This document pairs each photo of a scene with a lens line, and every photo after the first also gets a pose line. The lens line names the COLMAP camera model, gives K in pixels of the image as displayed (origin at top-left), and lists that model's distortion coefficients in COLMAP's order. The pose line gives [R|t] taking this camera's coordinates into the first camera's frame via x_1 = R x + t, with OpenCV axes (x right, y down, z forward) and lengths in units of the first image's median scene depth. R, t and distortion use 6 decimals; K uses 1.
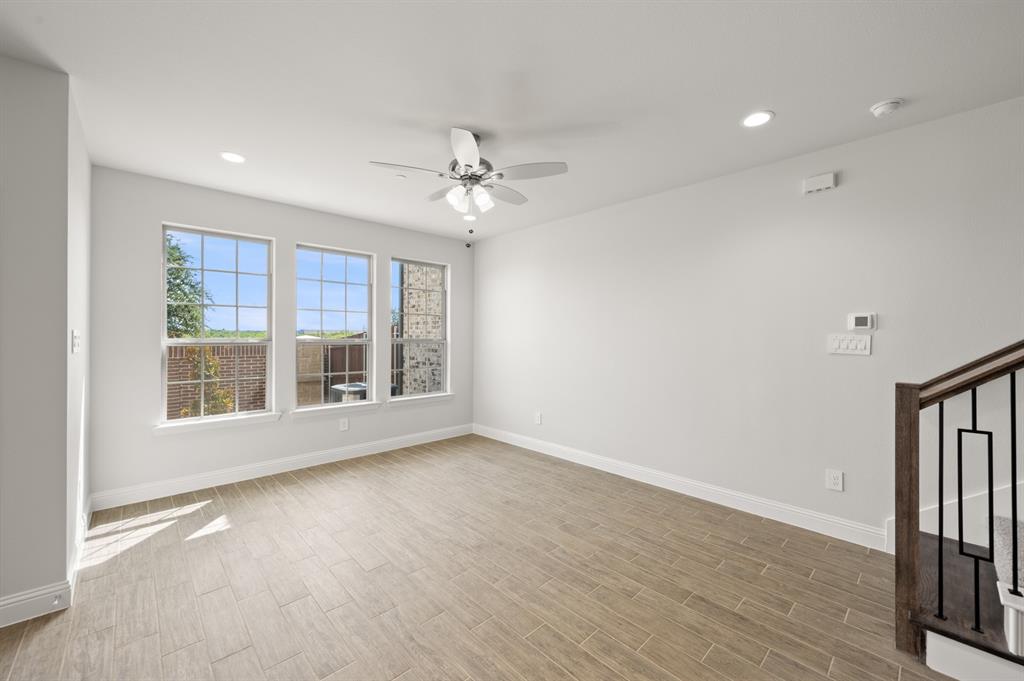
lens RADIAL K [[403.5, 0, 513.5], [0, 403.5, 336.0], [0, 0, 1]] dist [0.001143, -0.000207]
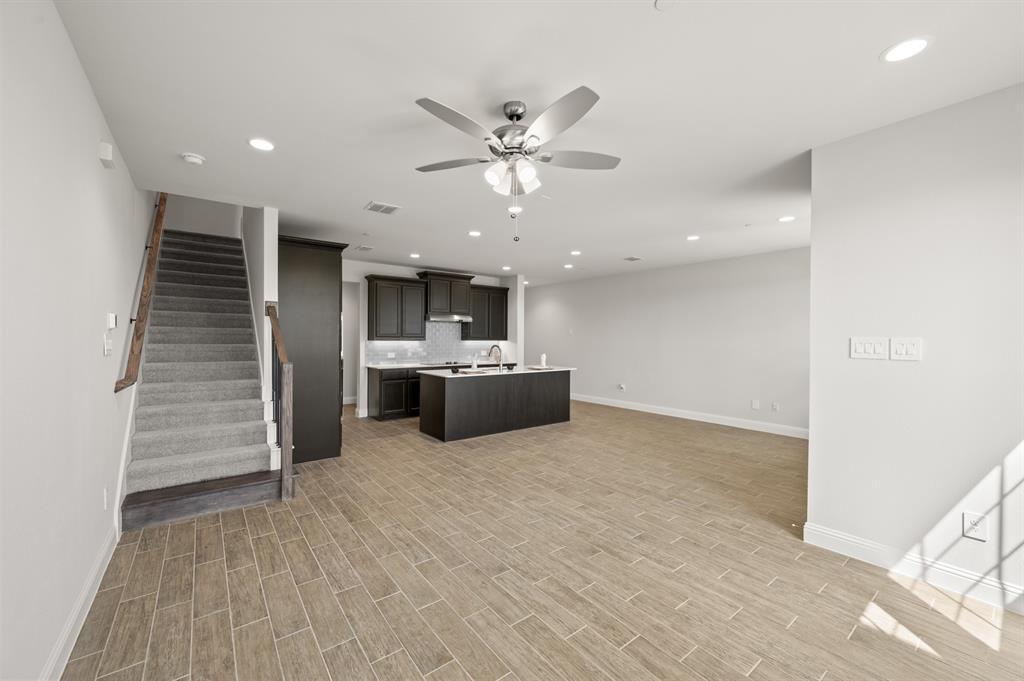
lens RADIAL K [[403.5, 0, 513.5], [0, 403.5, 336.0], [0, 0, 1]] dist [0.001143, -0.000207]
pose [[-0.994998, -0.008406, 0.099536, -0.196686], [-0.009339, 0.999917, -0.008916, -0.000172], [-0.099453, -0.009801, -0.994994, 1.899449]]
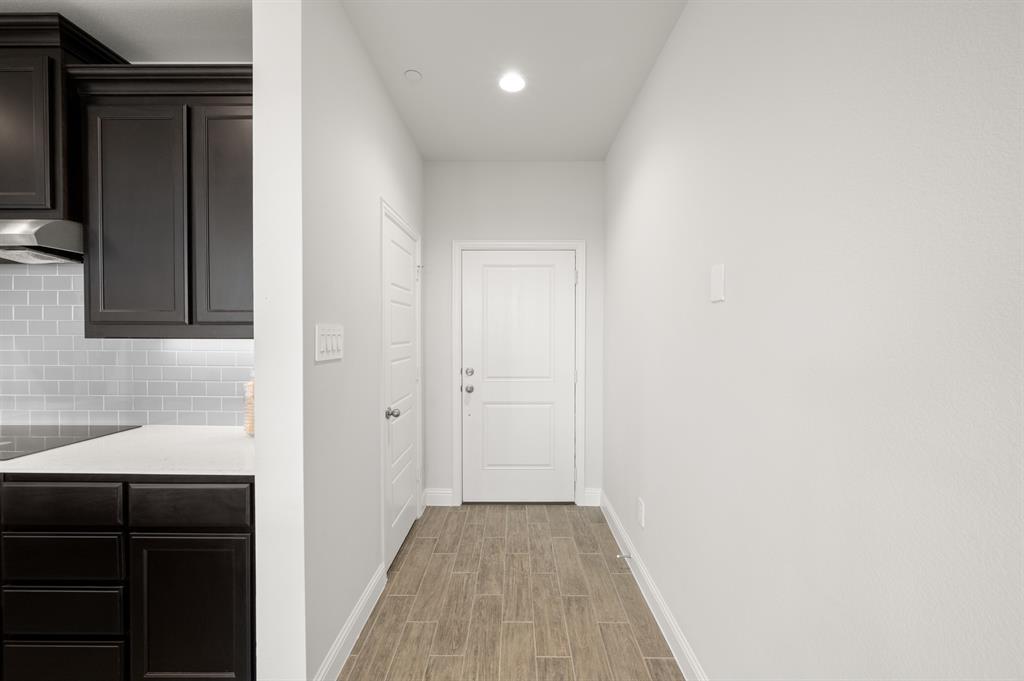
lens RADIAL K [[394.2, 0, 508.9], [0, 394.2, 353.4], [0, 0, 1]] dist [-0.000330, -0.000073]
pose [[-0.715884, -0.036029, 0.697289, 2.029895], [-0.003093, 0.998822, 0.048433, 0.022949], [-0.698212, 0.032516, -0.715152, -3.503162]]
